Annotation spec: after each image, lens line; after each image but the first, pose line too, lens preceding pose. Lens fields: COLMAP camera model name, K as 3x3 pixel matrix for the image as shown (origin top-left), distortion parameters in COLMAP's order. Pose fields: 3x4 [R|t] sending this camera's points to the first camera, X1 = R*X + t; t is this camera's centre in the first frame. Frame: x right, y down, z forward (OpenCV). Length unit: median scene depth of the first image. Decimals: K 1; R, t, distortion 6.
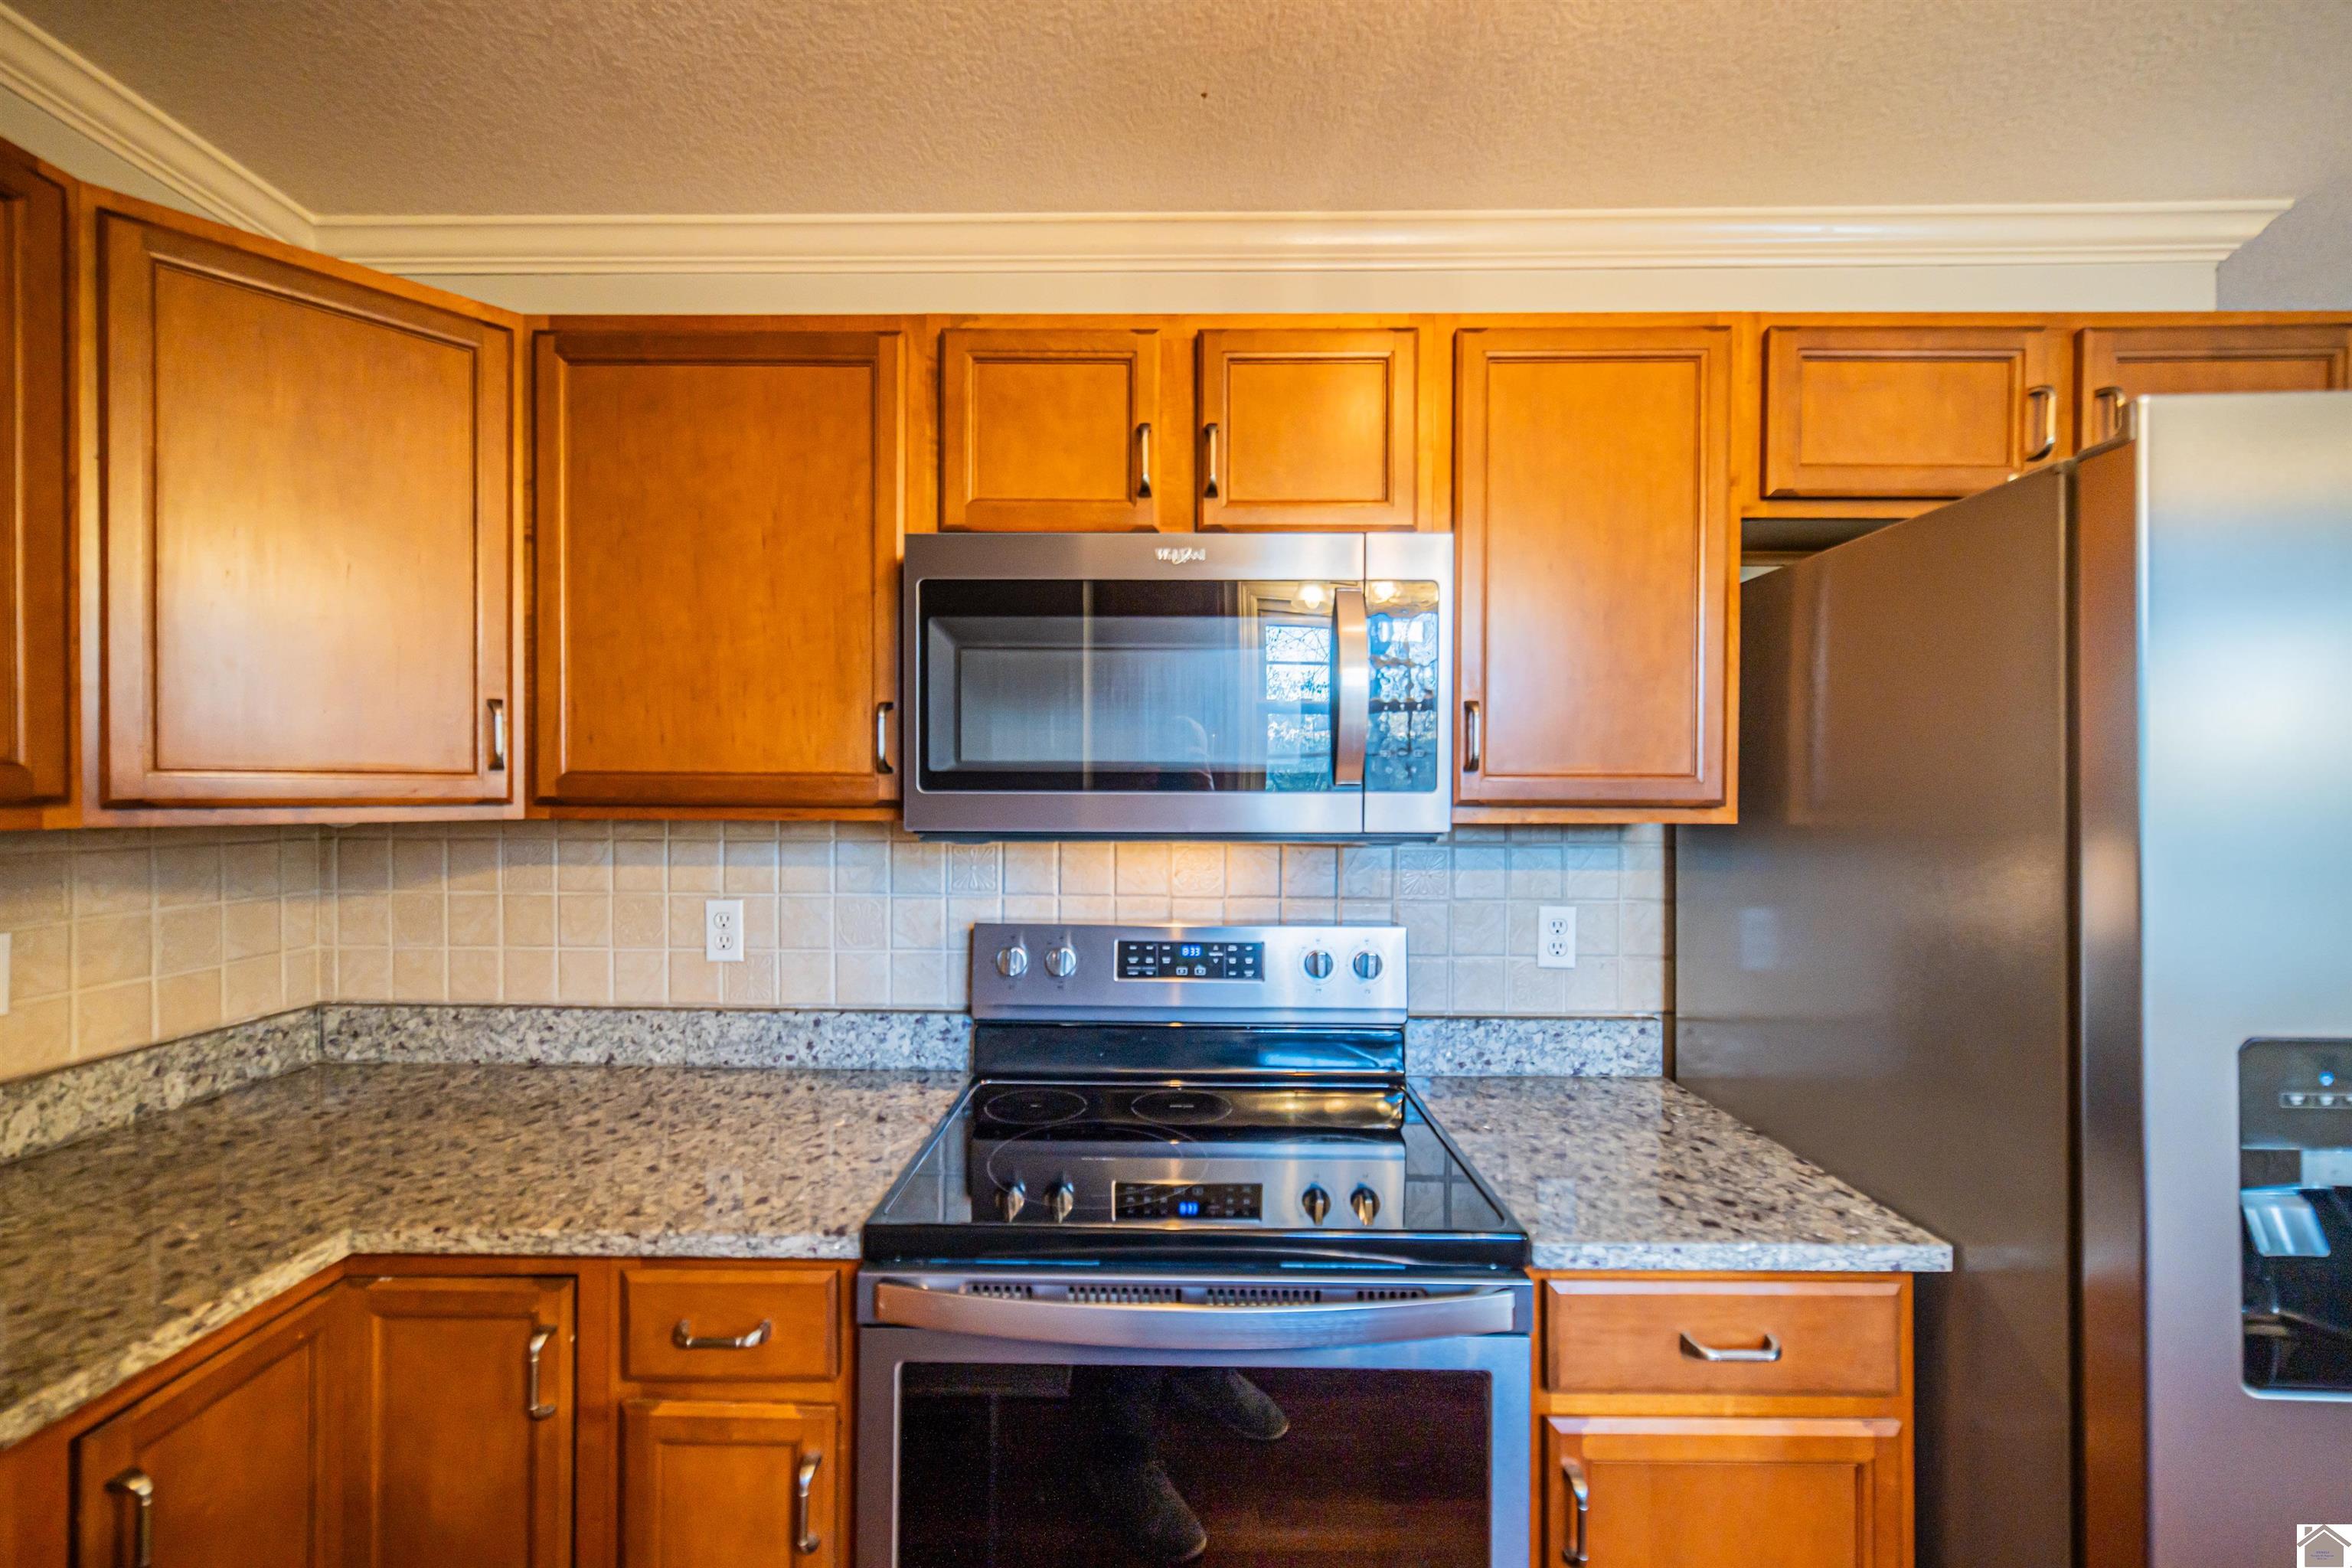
lens RADIAL K [[897.9, 0, 1165.9], [0, 897.9, 797.1], [0, 0, 1]] dist [-0.003077, 0.000031]
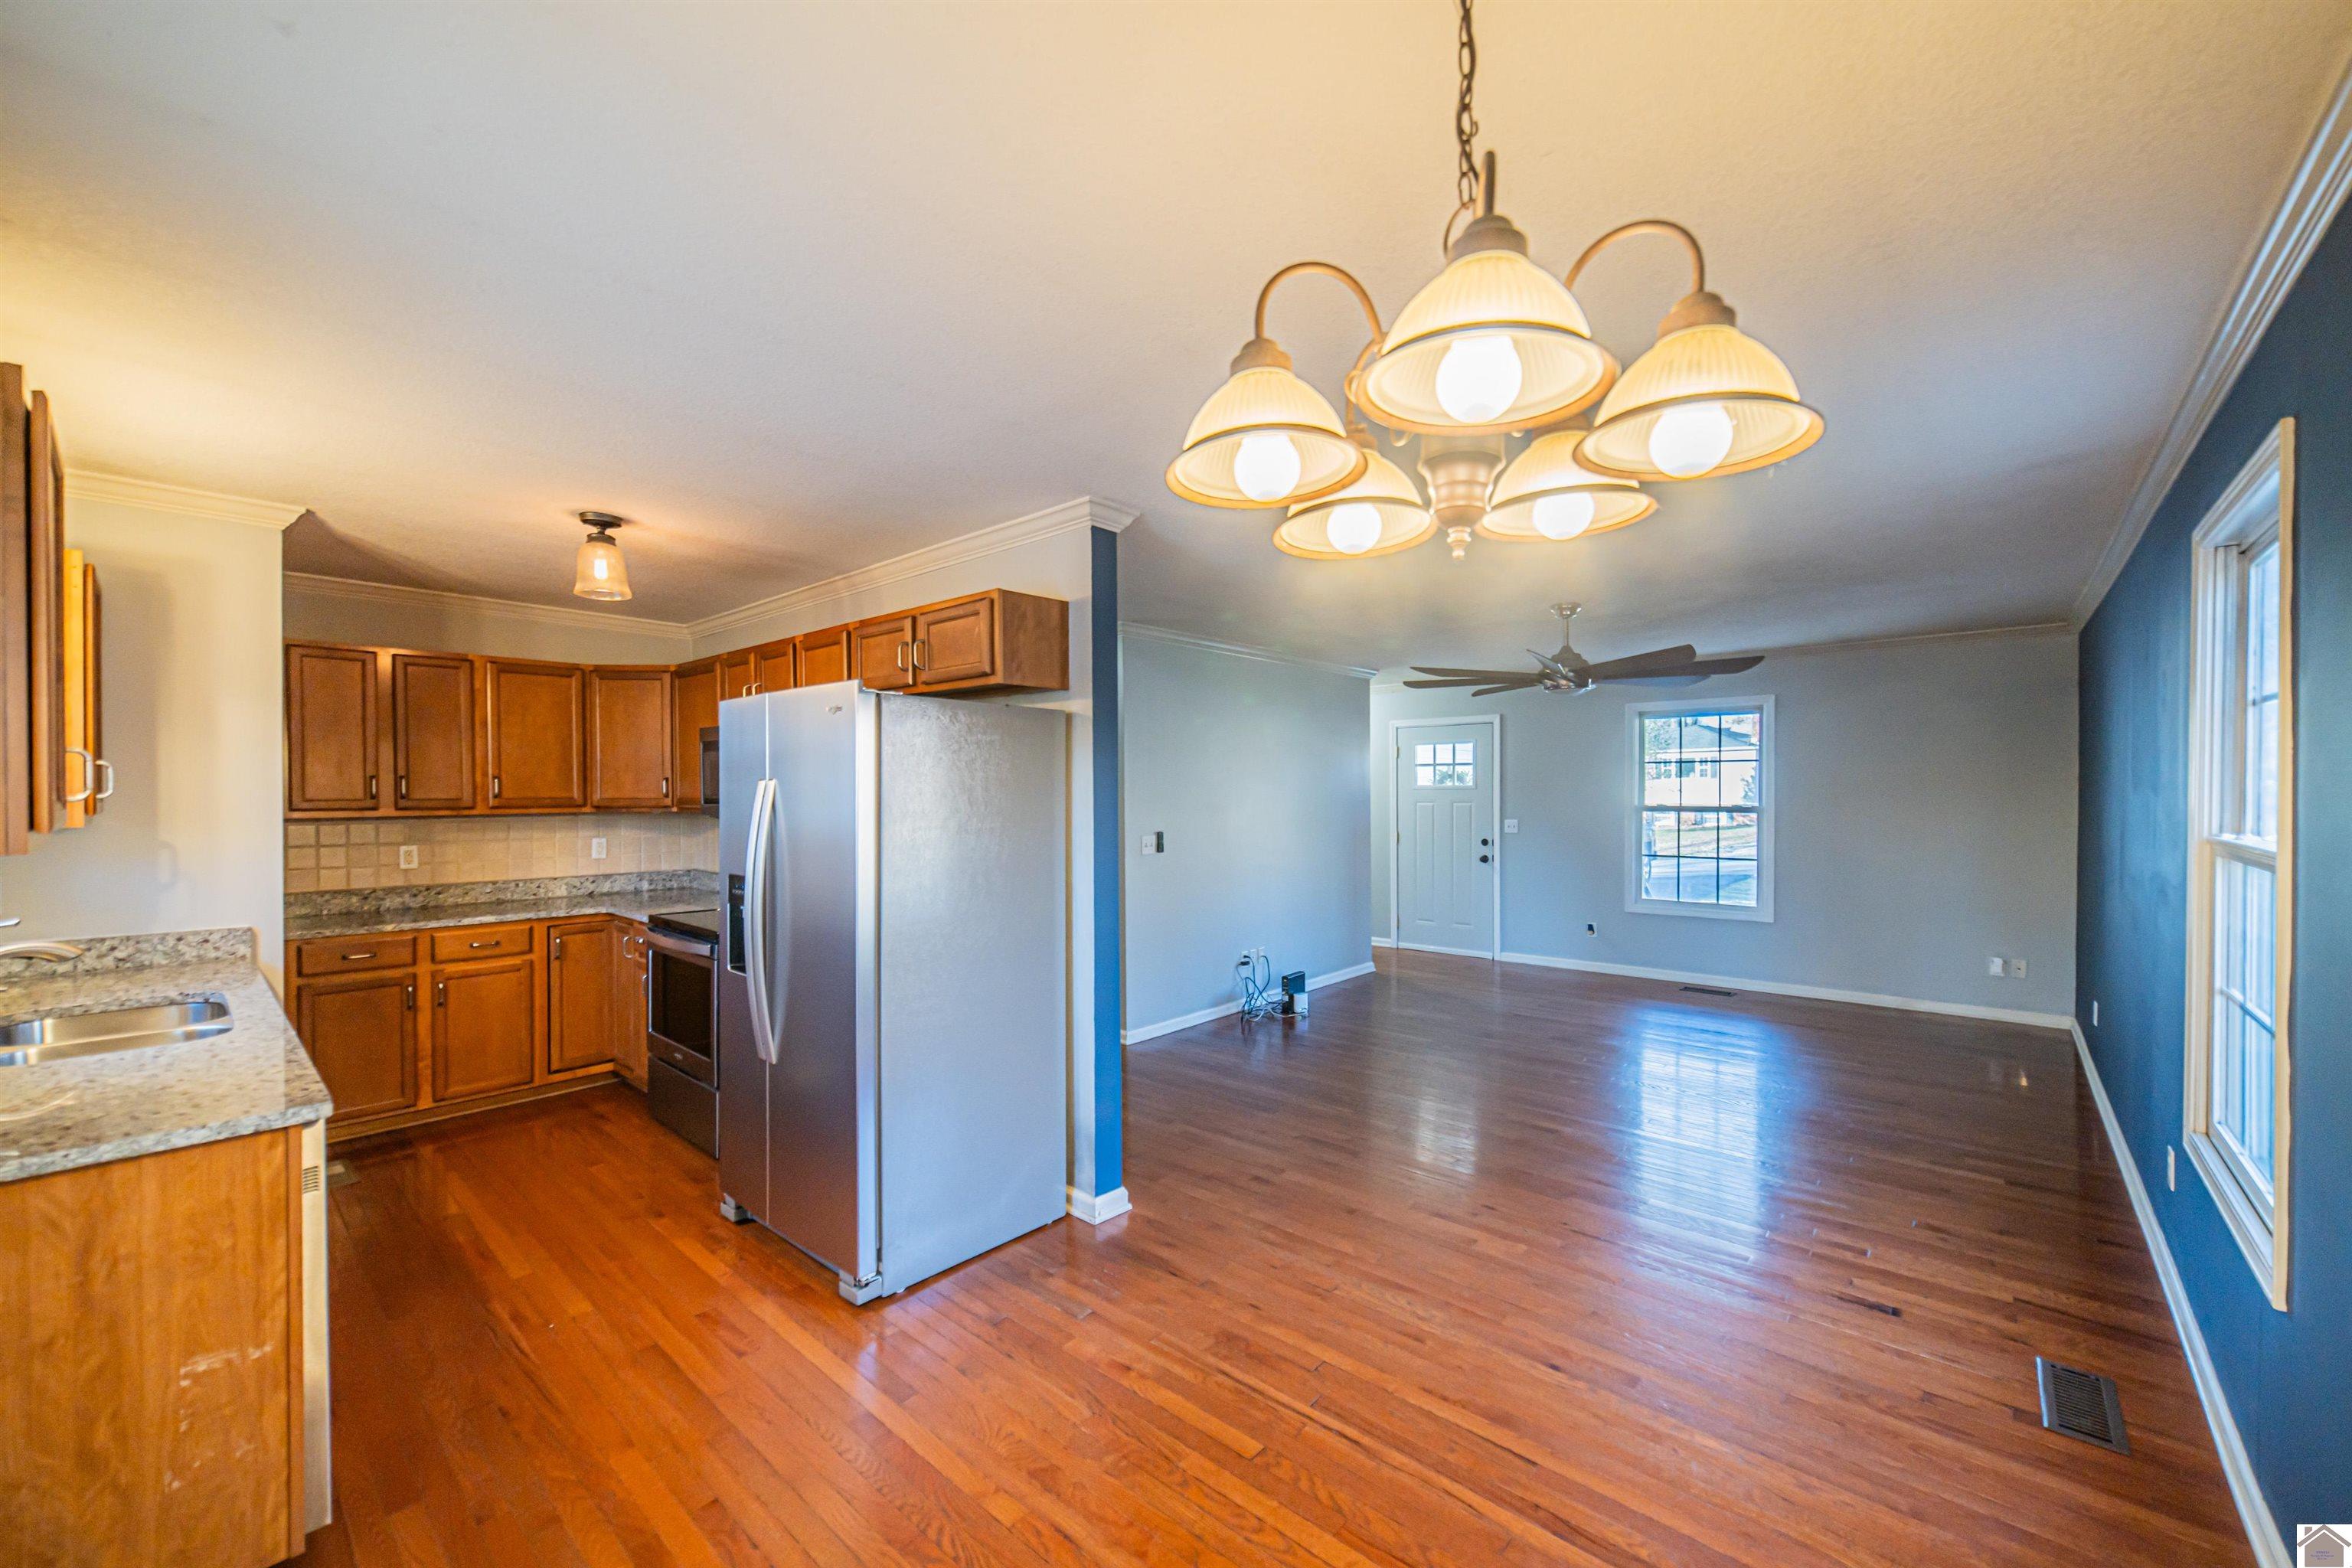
lens RADIAL K [[930.8, 0, 1212.6], [0, 930.8, 803.6], [0, 0, 1]] dist [-0.001895, -0.000078]
pose [[0.761313, 0.003679, -0.648374, 2.759973], [0.000181, 0.999983, 0.005887, -0.024242], [0.648384, -0.004599, 0.761300, -0.335058]]
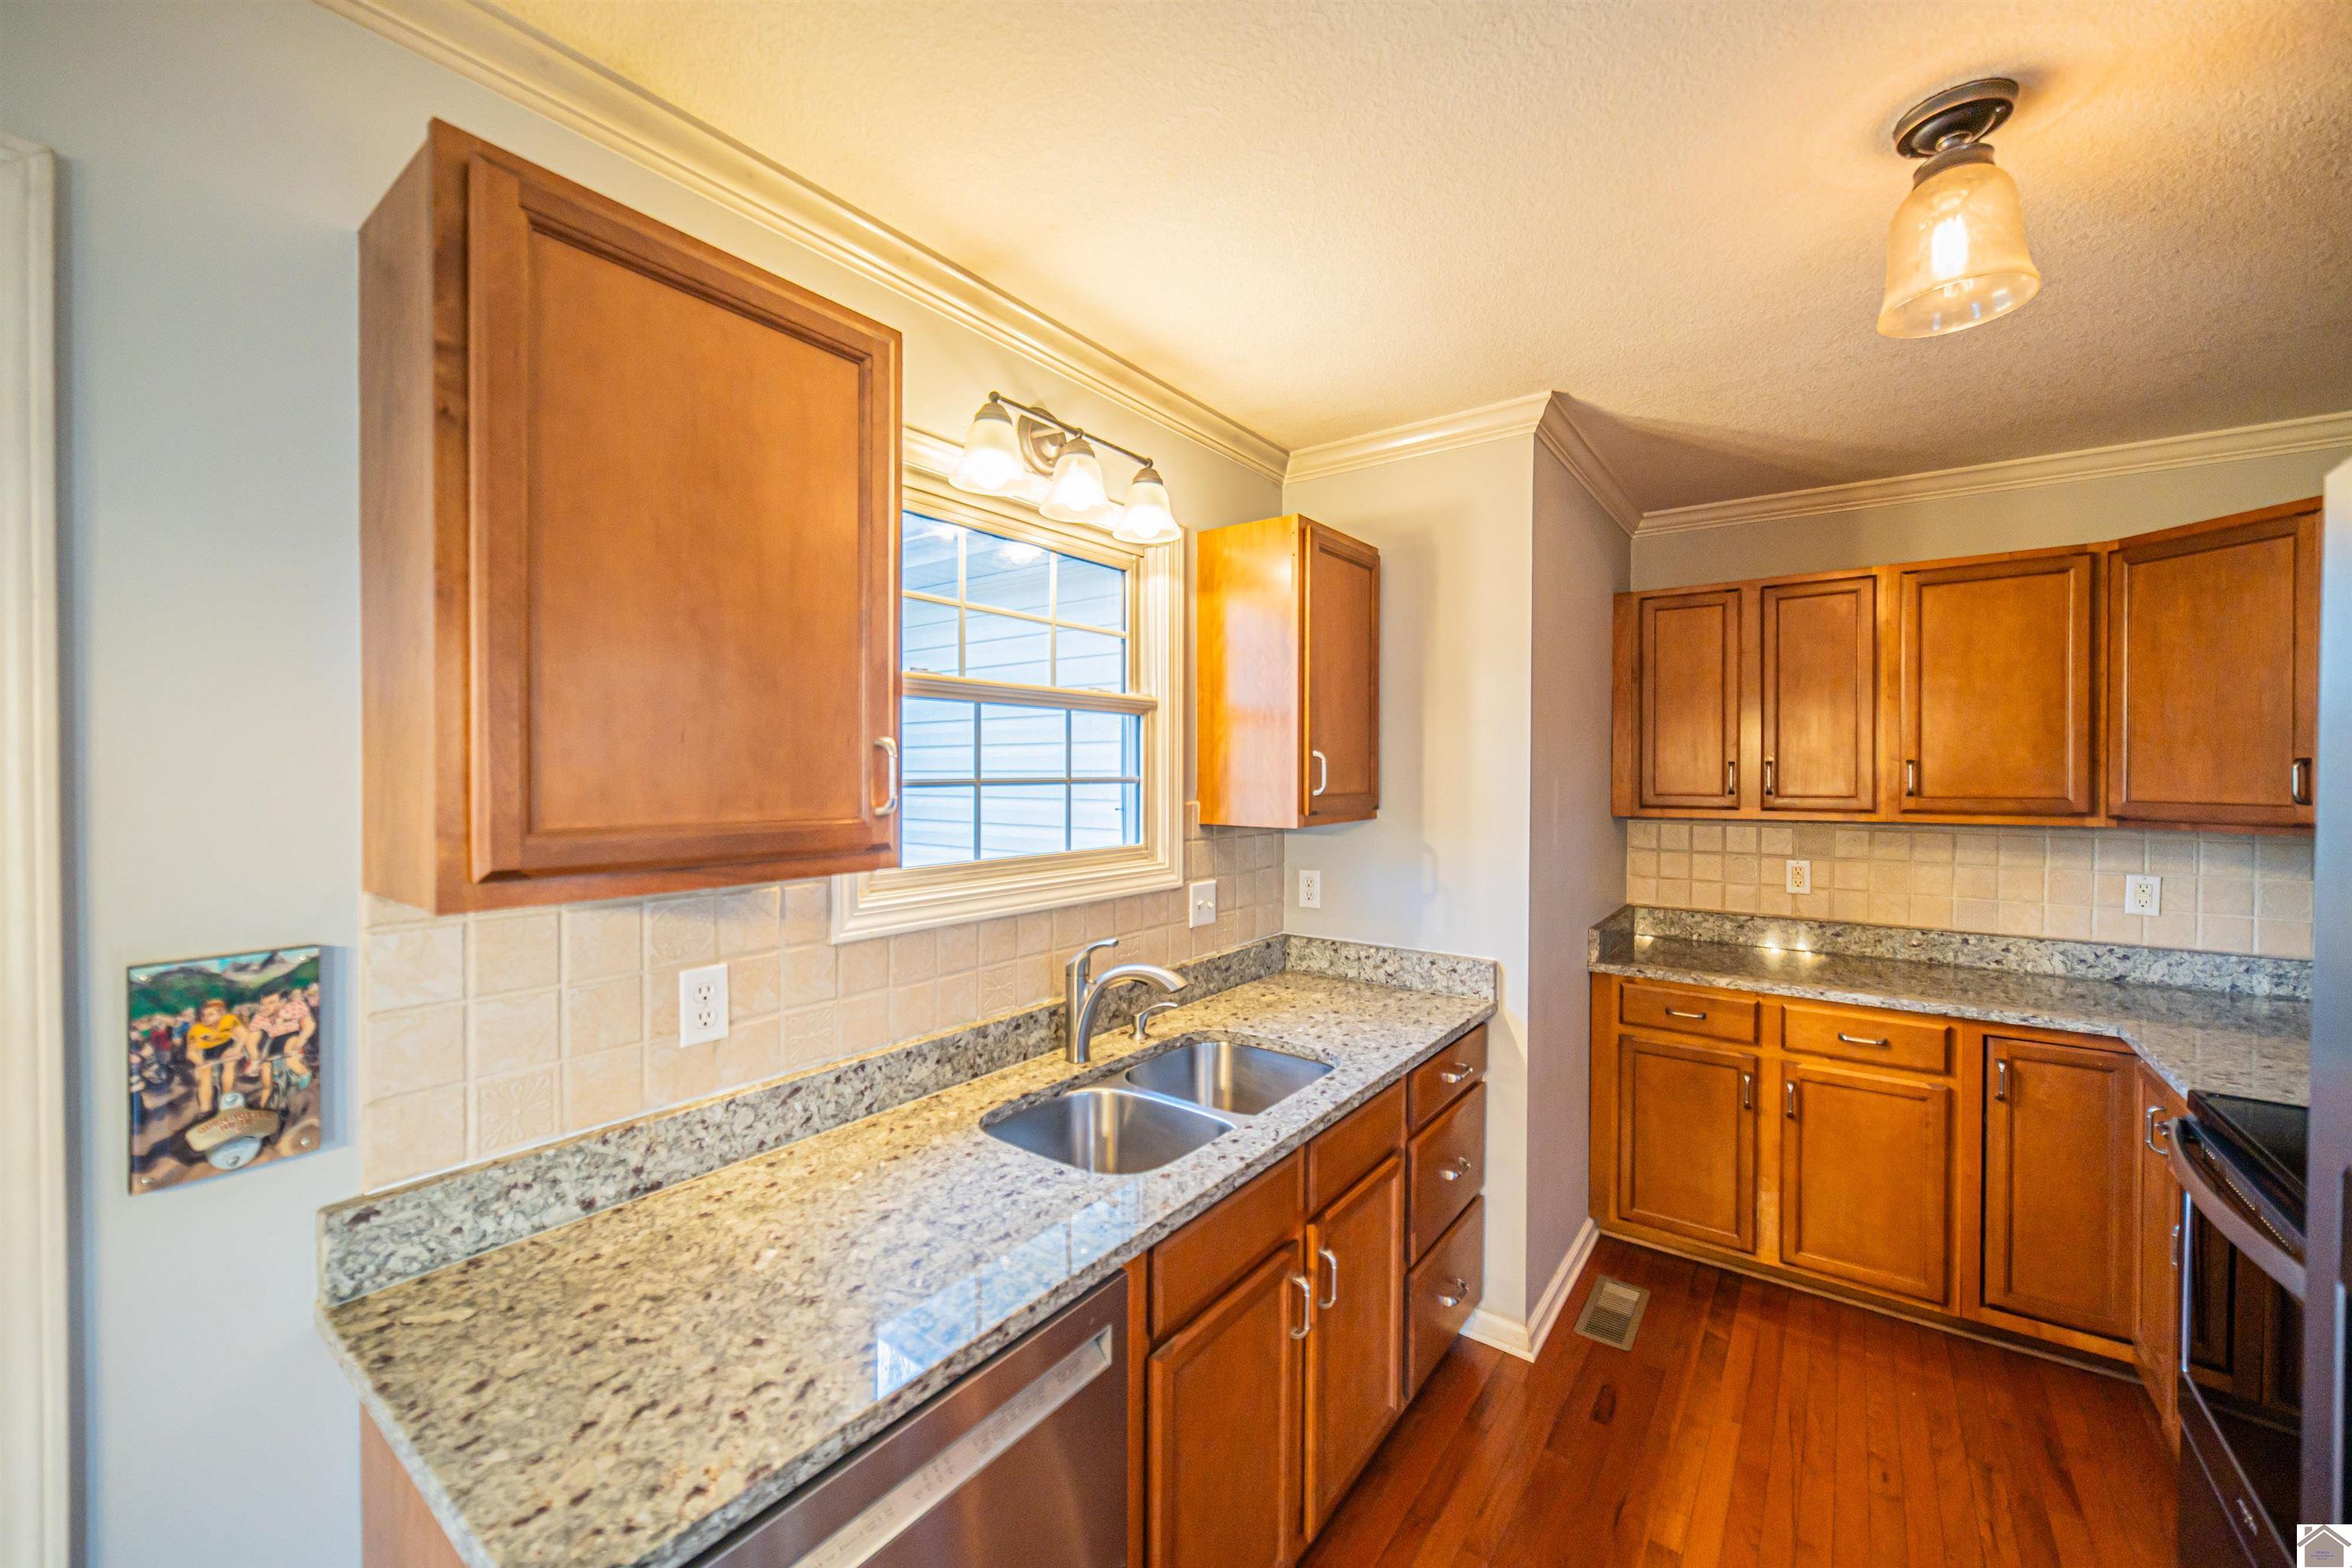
lens RADIAL K [[906.5, 0, 1161.5], [0, 906.5, 780.4], [0, 0, 1]] dist [0.000597, 0.000517]
pose [[-0.596500, 0.005273, -0.802596, 1.400585], [-0.007993, 0.999890, 0.012509, -0.064305], [0.802574, 0.013876, -0.596392, 0.303574]]
